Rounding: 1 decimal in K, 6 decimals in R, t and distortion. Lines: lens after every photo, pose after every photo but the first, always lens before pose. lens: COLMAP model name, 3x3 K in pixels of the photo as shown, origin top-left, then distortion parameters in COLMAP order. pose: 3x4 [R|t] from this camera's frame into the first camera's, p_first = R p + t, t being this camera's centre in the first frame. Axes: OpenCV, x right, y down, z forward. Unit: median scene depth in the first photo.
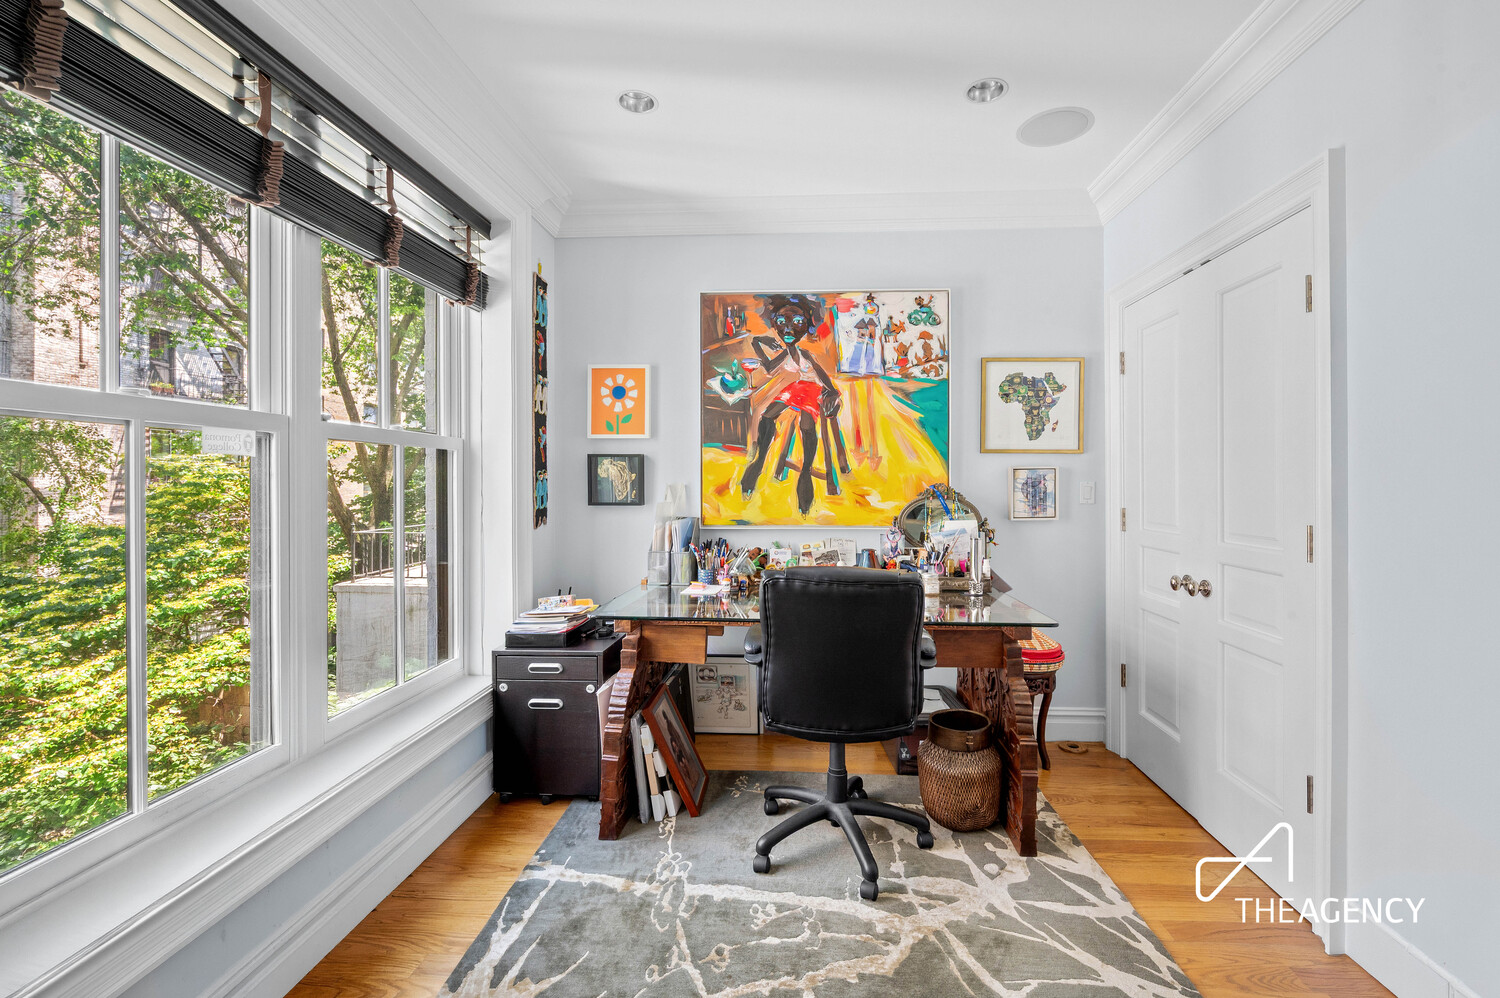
lens RADIAL K [[614.5, 0, 787.2], [0, 614.5, 482.3], [0, 0, 1]] dist [-0.003176, -0.000179]
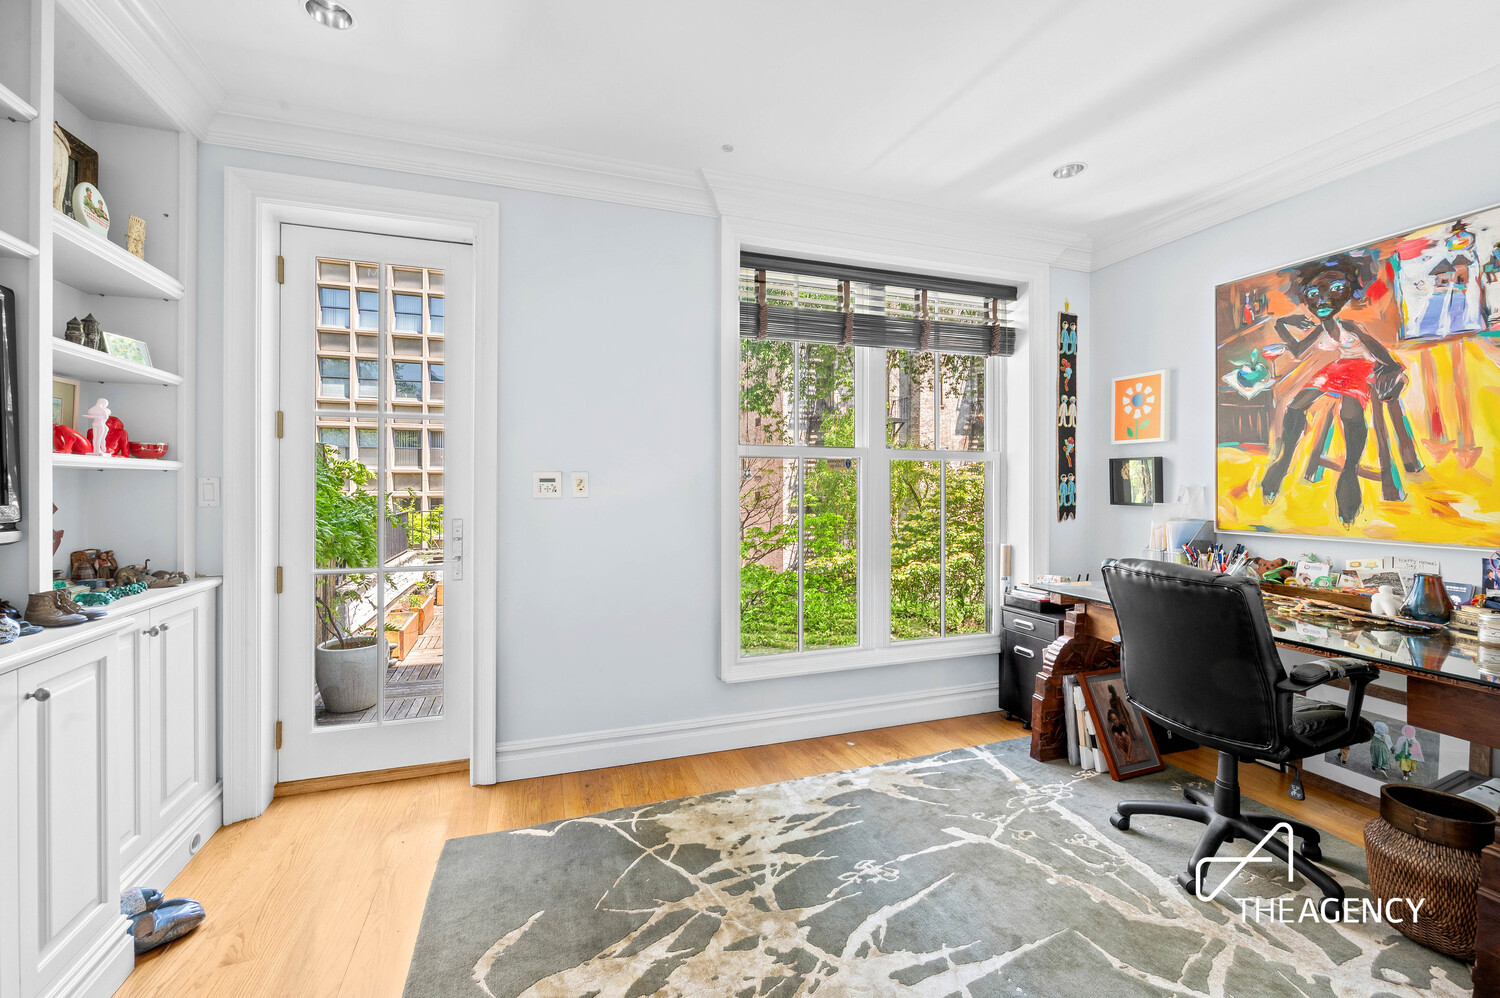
lens RADIAL K [[614.5, 0, 743.7], [0, 614.5, 491.0], [0, 0, 1]] dist [-0.003176, -0.000179]
pose [[0.376029, 0.011332, -0.926539, 0.480767], [-0.006115, 0.999934, 0.009748, 0.006241], [0.926588, 0.002001, 0.376073, -0.040844]]
